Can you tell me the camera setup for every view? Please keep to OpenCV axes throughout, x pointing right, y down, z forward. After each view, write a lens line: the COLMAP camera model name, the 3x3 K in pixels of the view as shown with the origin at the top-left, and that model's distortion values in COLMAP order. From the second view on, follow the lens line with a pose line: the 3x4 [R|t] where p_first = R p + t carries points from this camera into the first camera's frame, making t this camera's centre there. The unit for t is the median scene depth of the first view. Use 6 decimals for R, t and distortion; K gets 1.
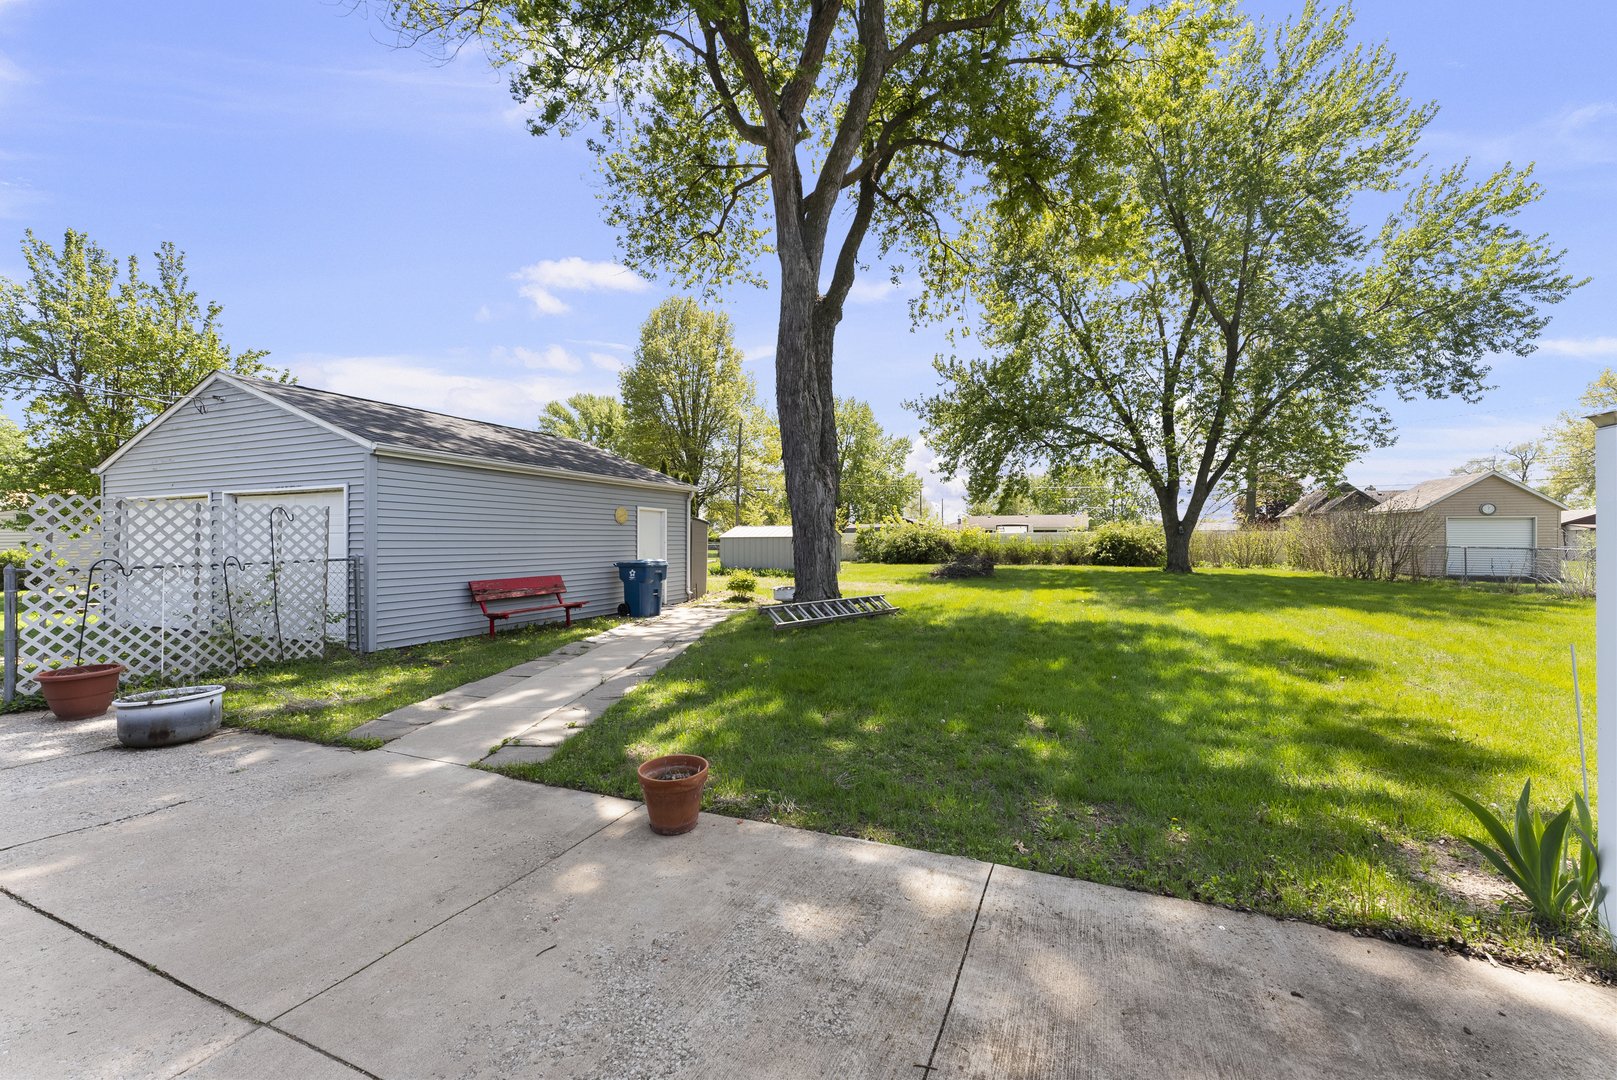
lens RADIAL K [[659.9, 0, 807.3], [0, 659.9, 538.3], [0, 0, 1]] dist [0.004309, 0.000469]
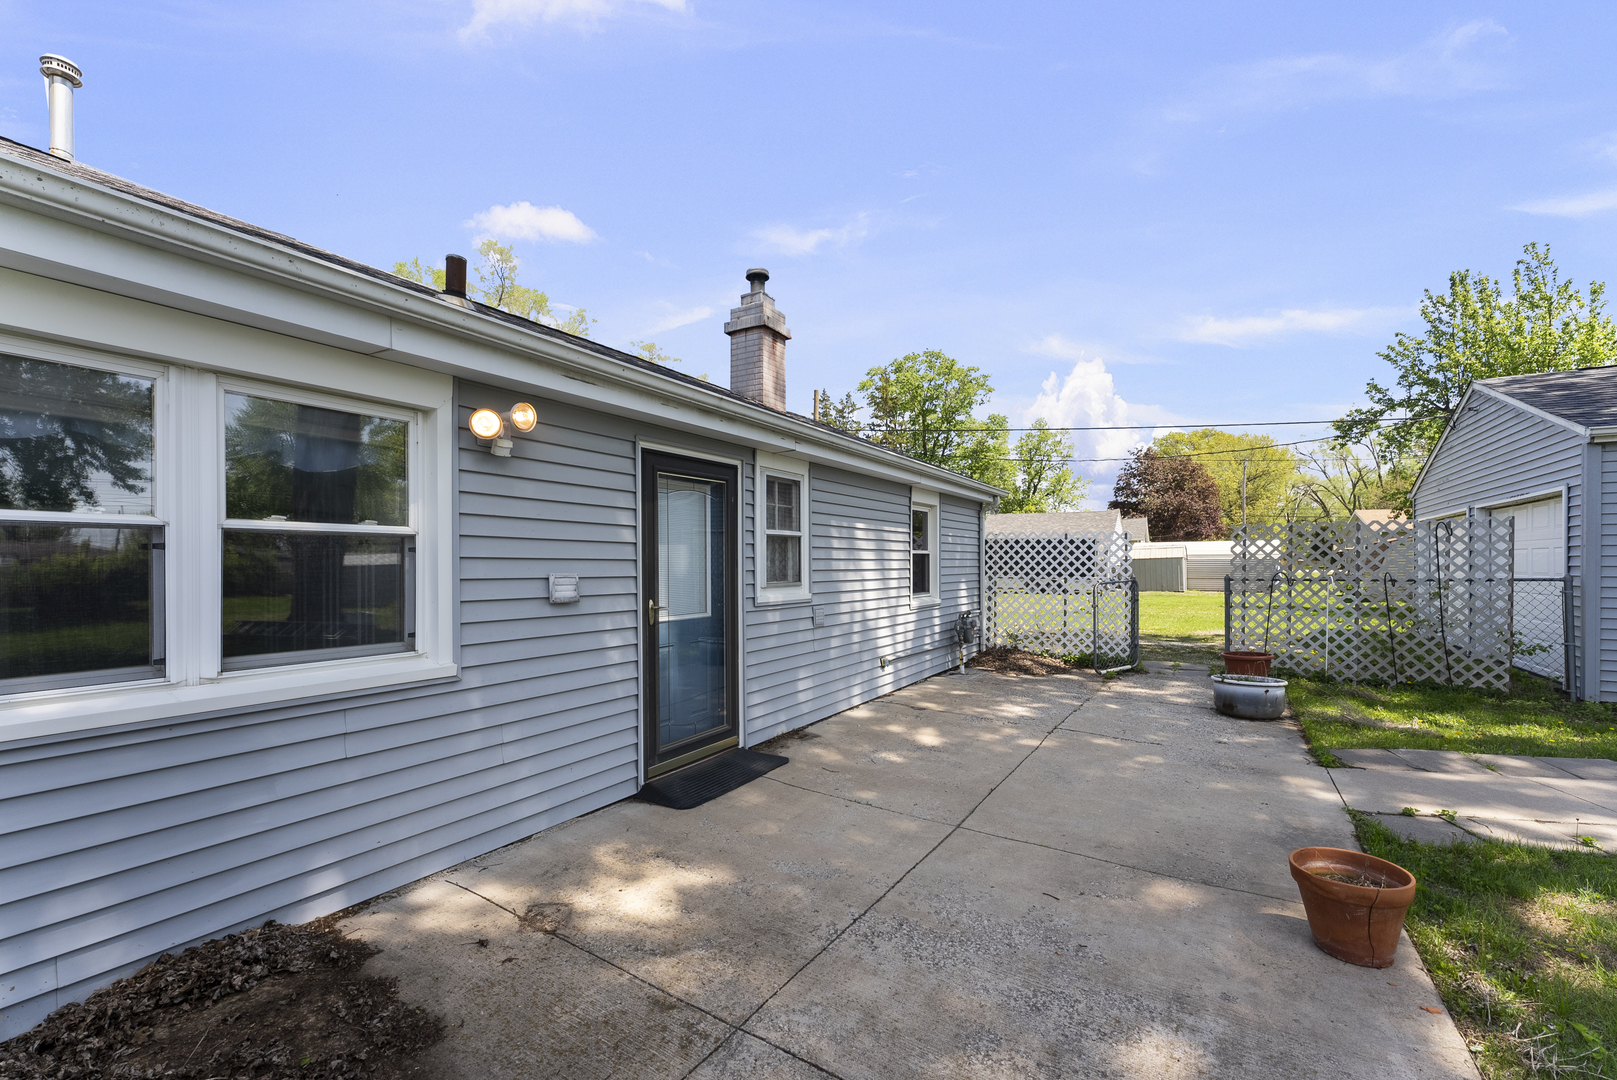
lens RADIAL K [[659.9, 0, 799.9], [0, 659.9, 565.3], [0, 0, 1]] dist [0.004309, 0.000469]
pose [[-0.167700, 0.005206, -0.985824, 0.305137], [0.006099, 0.999972, 0.004244, 0.006123], [0.985819, -0.005301, -0.167727, 0.269820]]
